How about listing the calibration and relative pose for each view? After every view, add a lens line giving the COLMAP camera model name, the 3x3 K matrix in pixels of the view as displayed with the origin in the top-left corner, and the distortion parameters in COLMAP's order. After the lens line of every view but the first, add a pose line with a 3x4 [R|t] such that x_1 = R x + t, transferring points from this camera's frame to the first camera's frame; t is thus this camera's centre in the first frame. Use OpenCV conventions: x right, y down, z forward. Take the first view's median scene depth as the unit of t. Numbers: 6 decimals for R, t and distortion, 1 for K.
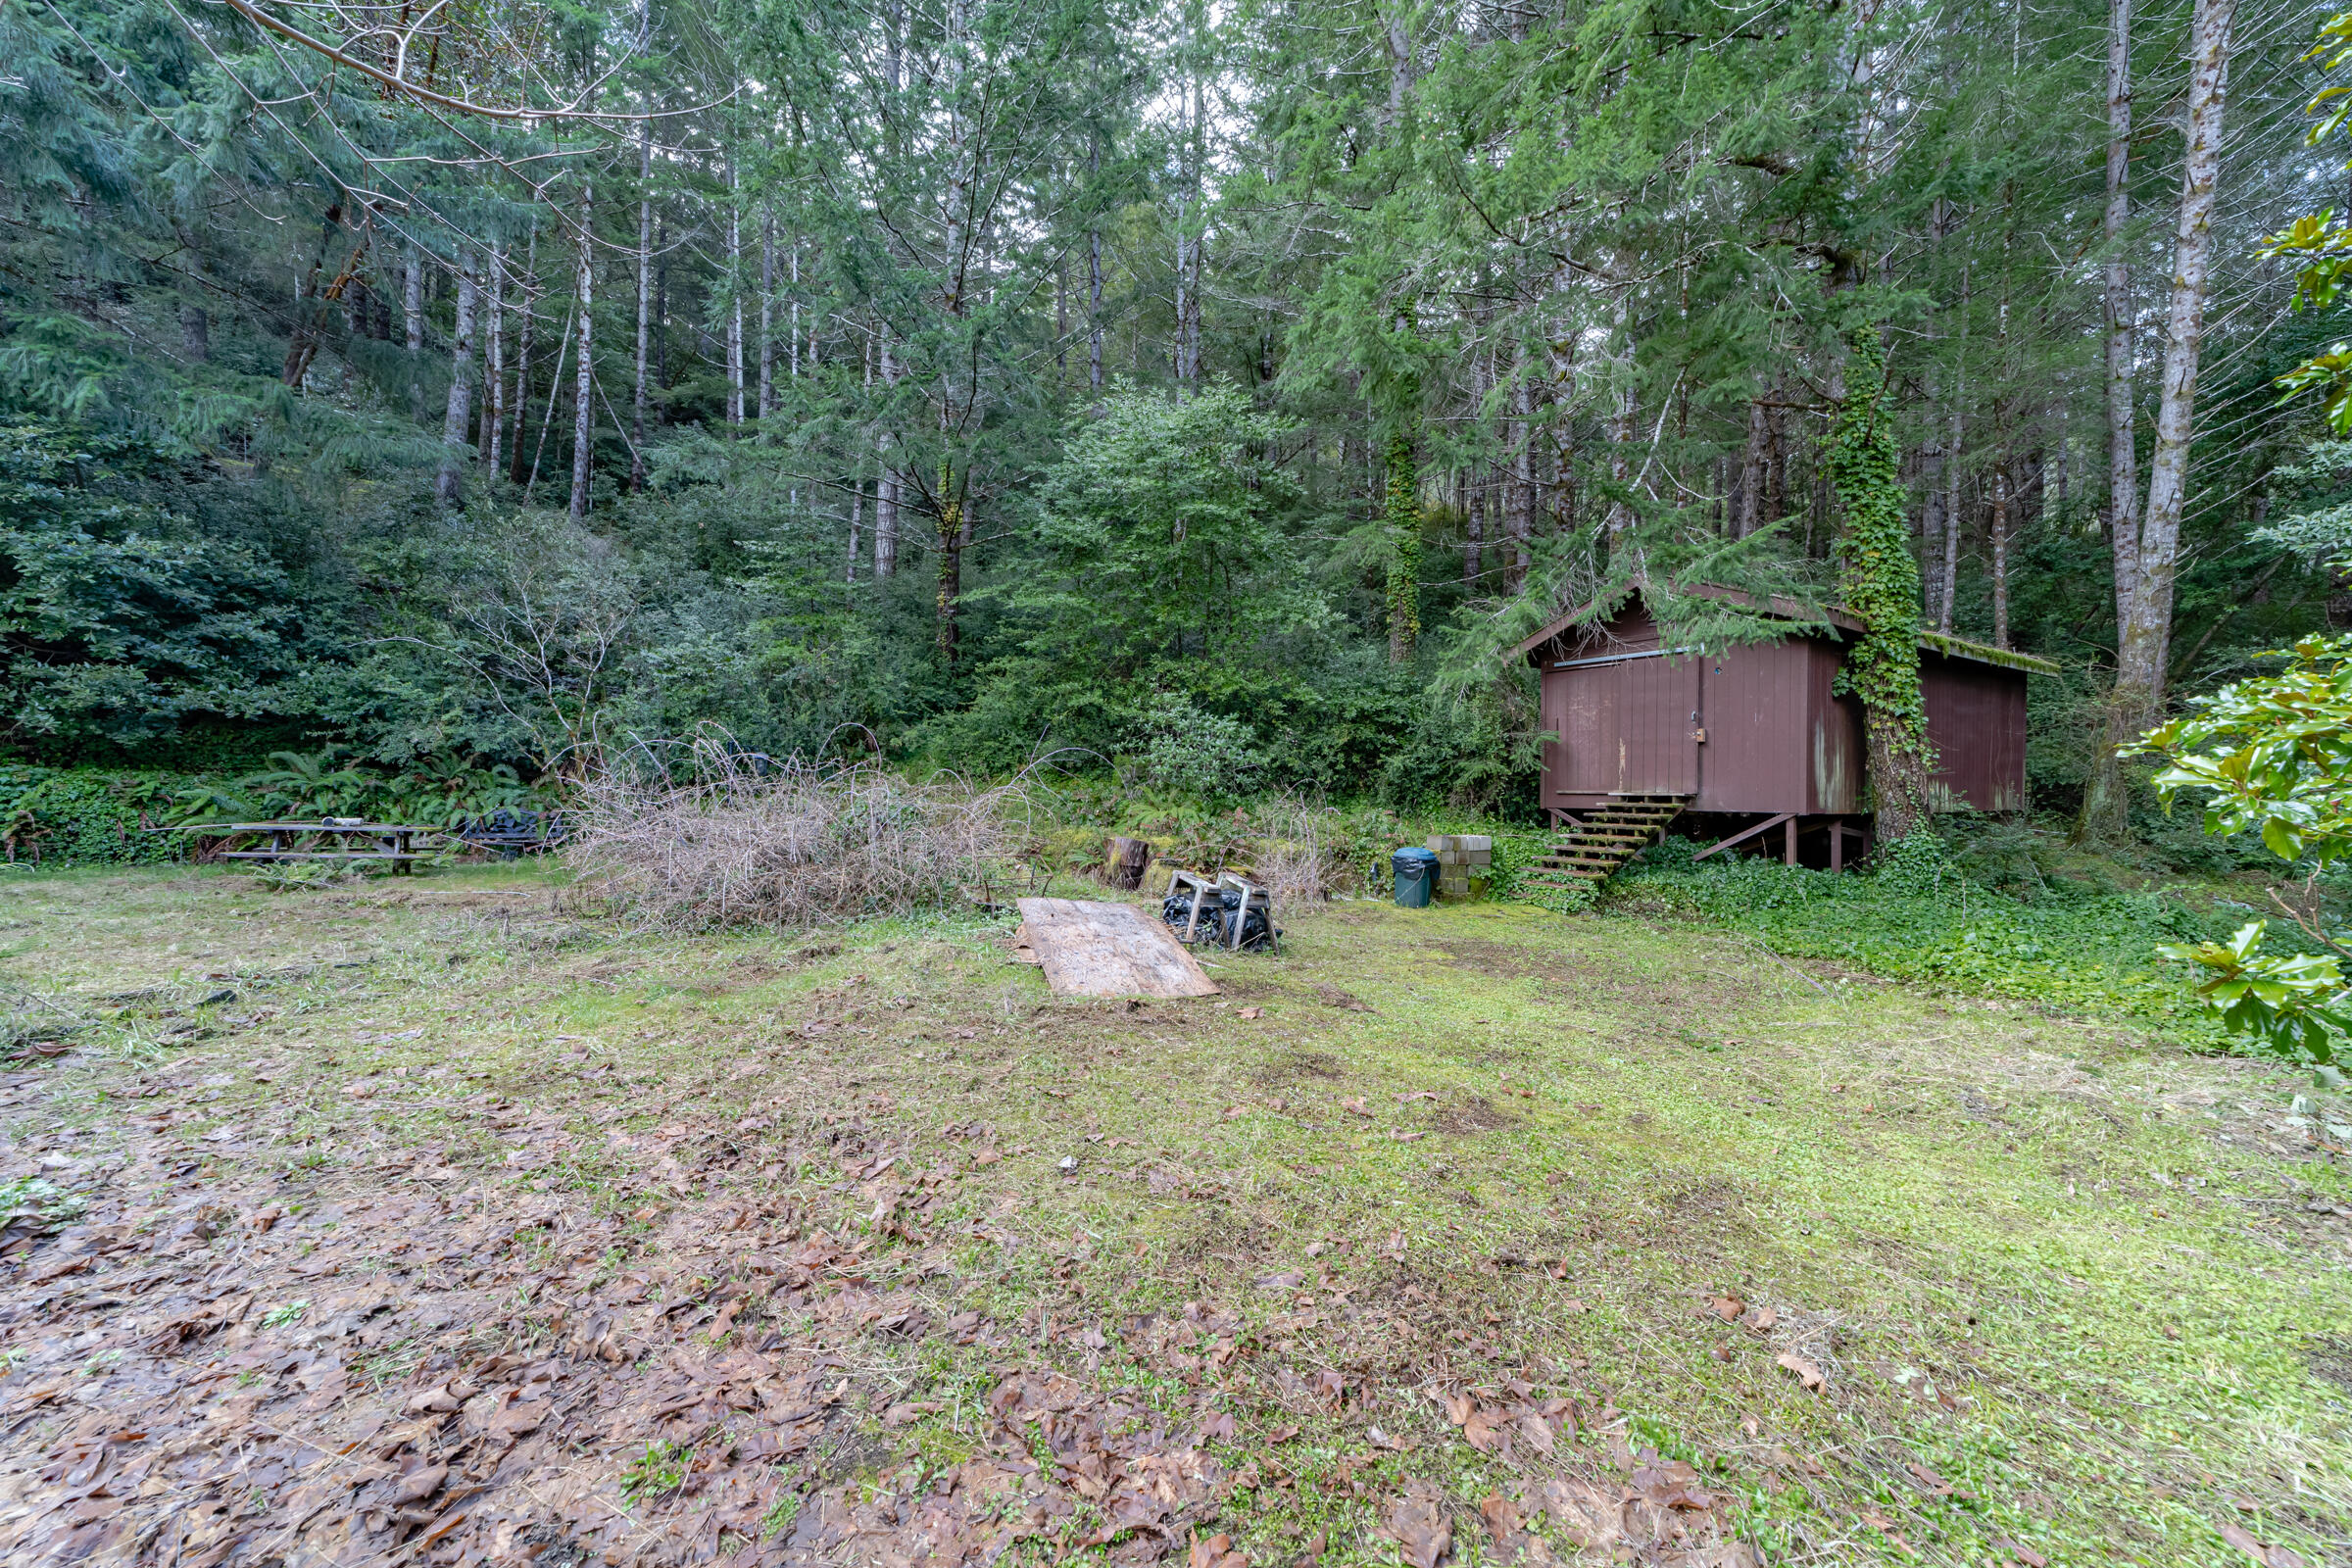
lens RADIAL K [[902.9, 0, 1175.8], [0, 902.9, 789.1], [0, 0, 1]] dist [-0.013819, 0.007207]
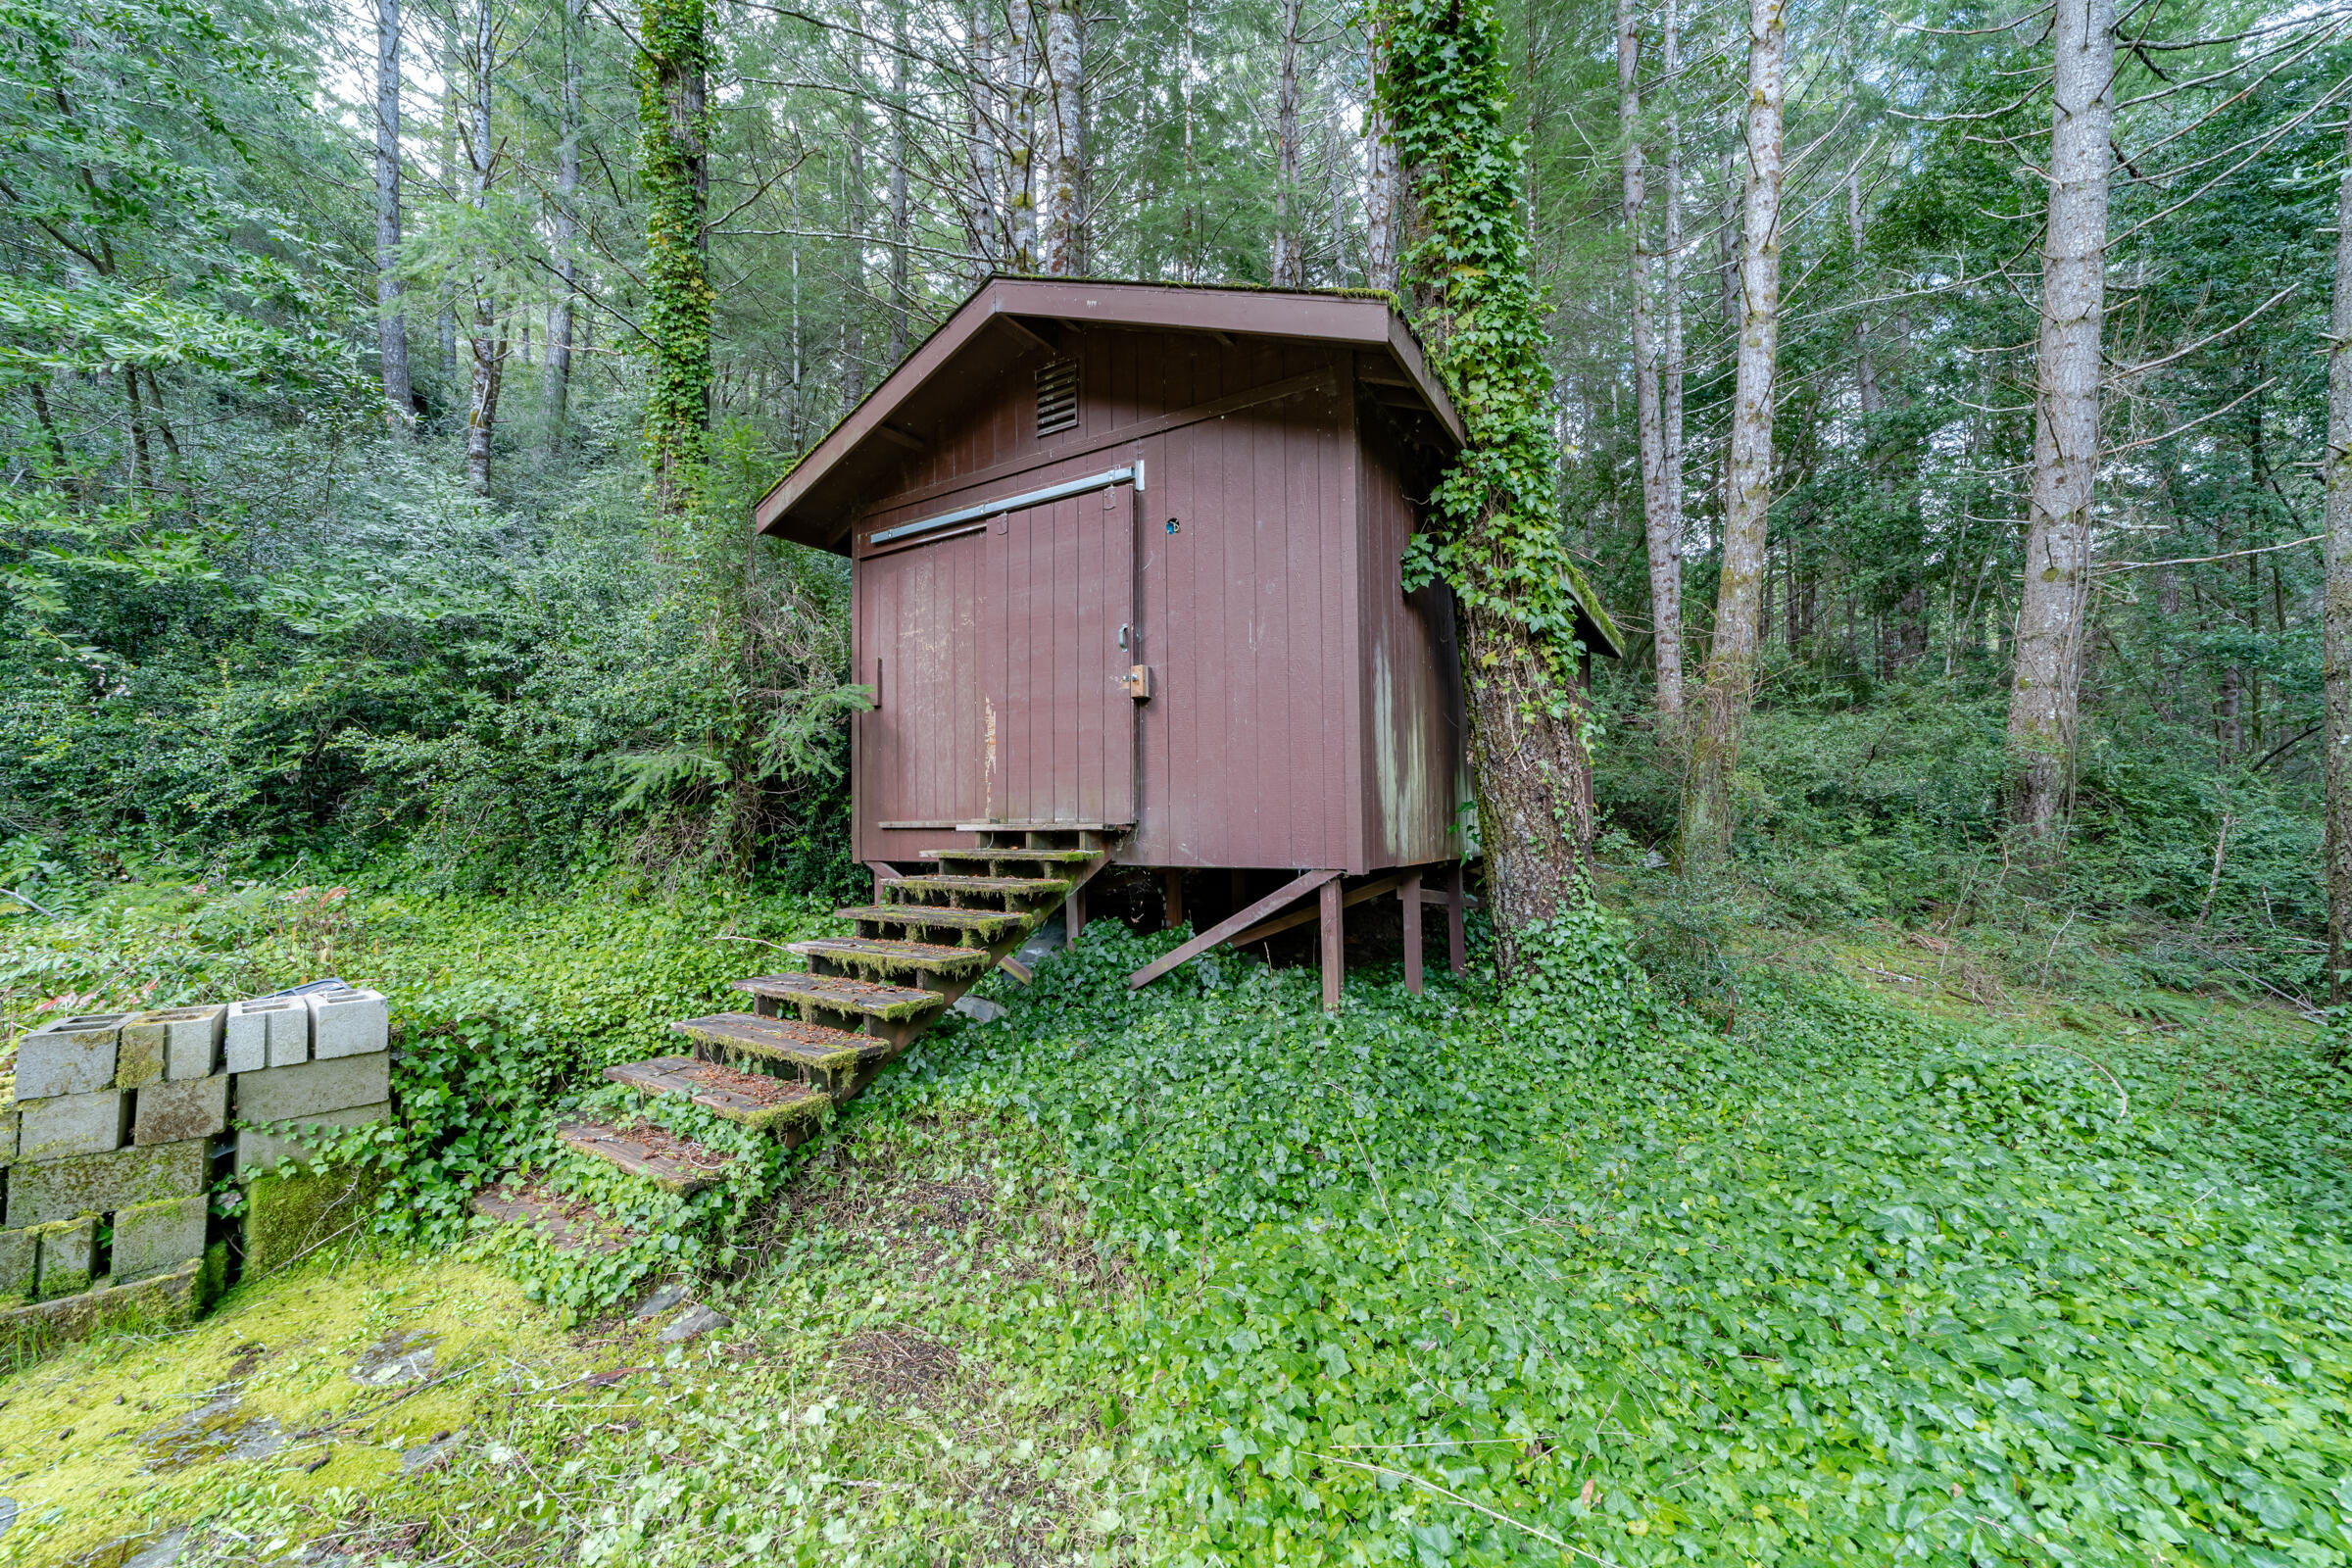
lens RADIAL K [[902.9, 0, 1174.9], [0, 902.9, 781.4], [0, 0, 1]] dist [-0.013819, 0.007207]
pose [[0.904763, 0.001581, 0.425912, 0.421200], [0.018578, 0.998895, -0.043173, 0.003932], [-0.425510, 0.046974, 0.903734, 0.620833]]
